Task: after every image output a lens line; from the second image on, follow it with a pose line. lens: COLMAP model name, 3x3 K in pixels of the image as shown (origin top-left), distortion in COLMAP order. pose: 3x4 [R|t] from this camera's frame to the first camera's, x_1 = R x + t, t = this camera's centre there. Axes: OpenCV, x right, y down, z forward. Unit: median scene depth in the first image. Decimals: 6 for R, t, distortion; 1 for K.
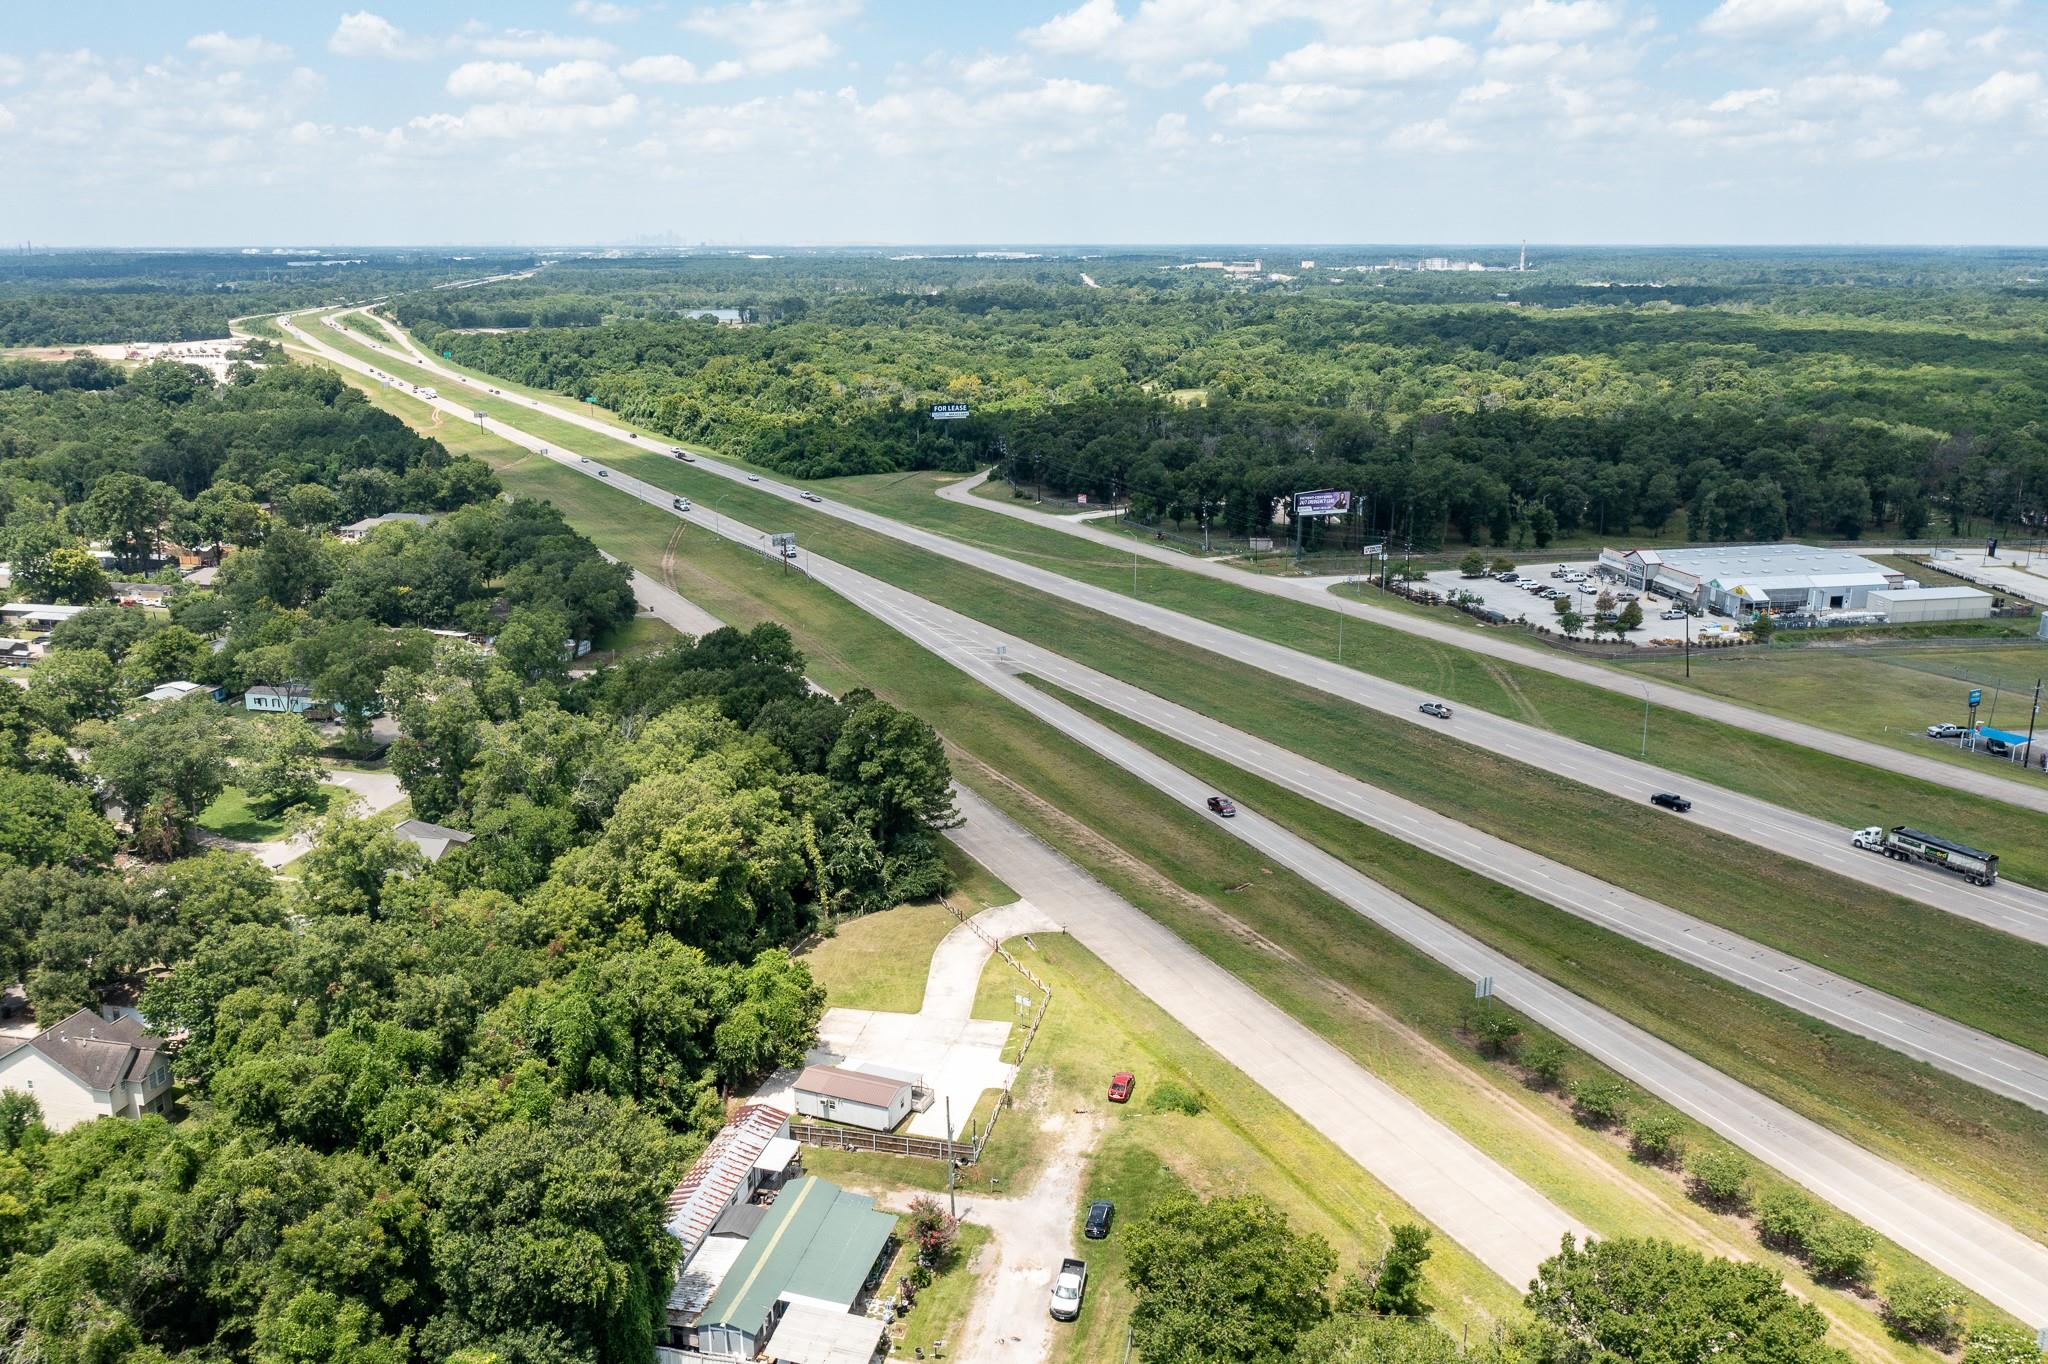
lens RADIAL K [[1743.7, 0, 1024.0], [0, 1743.7, 682.0], [0, 0, 1]] dist [-0.002241, -0.002680]
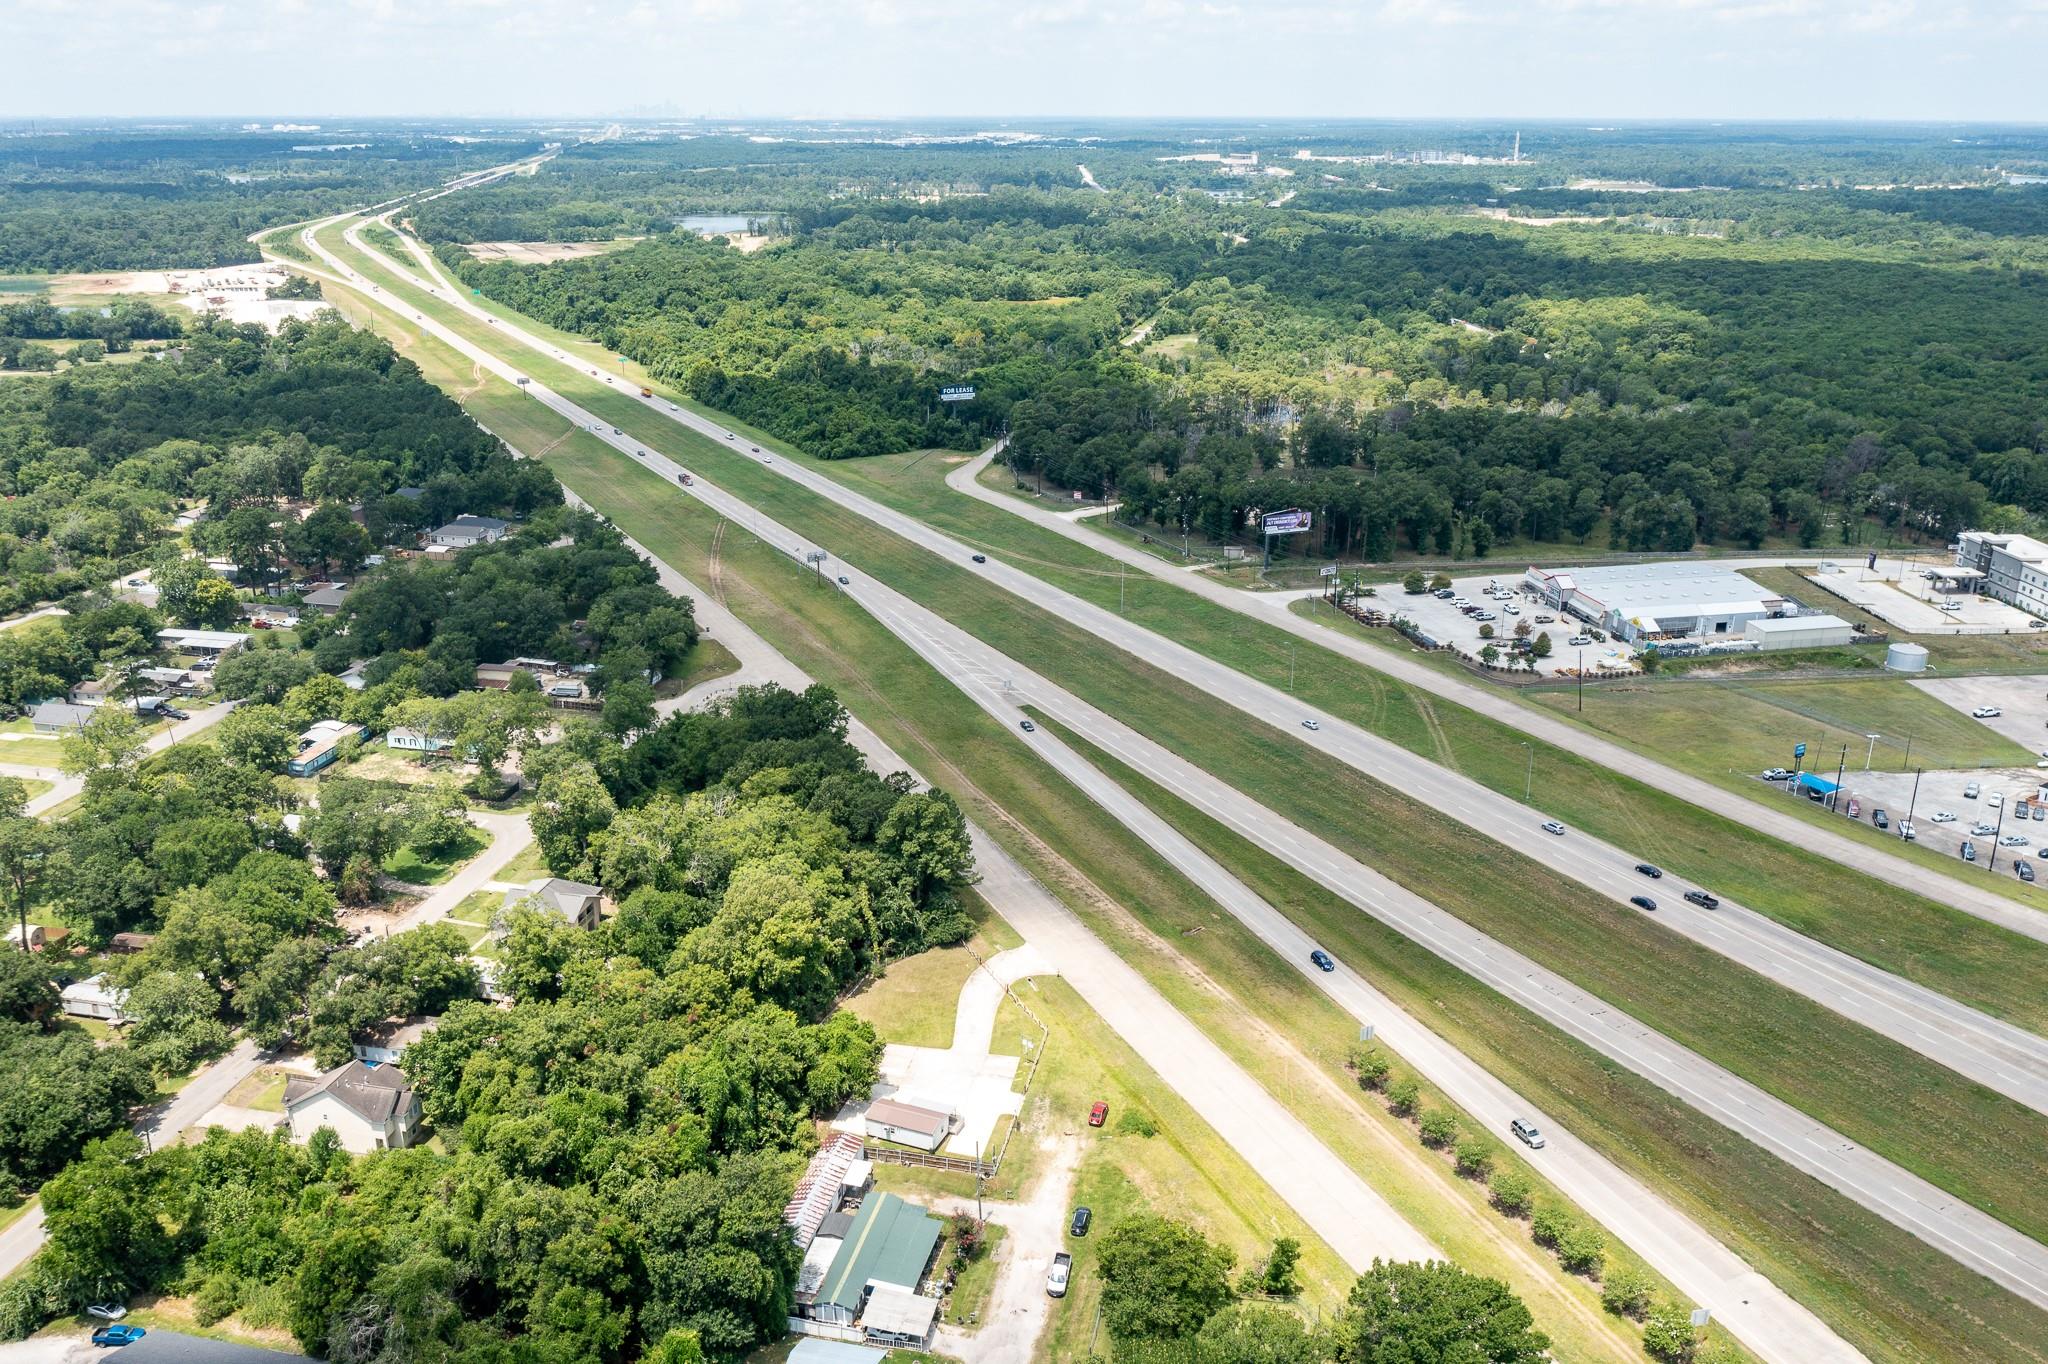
lens RADIAL K [[1743.7, 0, 1024.0], [0, 1743.7, 682.0], [0, 0, 1]] dist [-0.002241, -0.002680]
pose [[0.999990, 0.003913, 0.001972, -0.006123], [-0.004068, 0.996309, 0.085742, -0.182847], [-0.001629, -0.085749, 0.996315, -0.283909]]
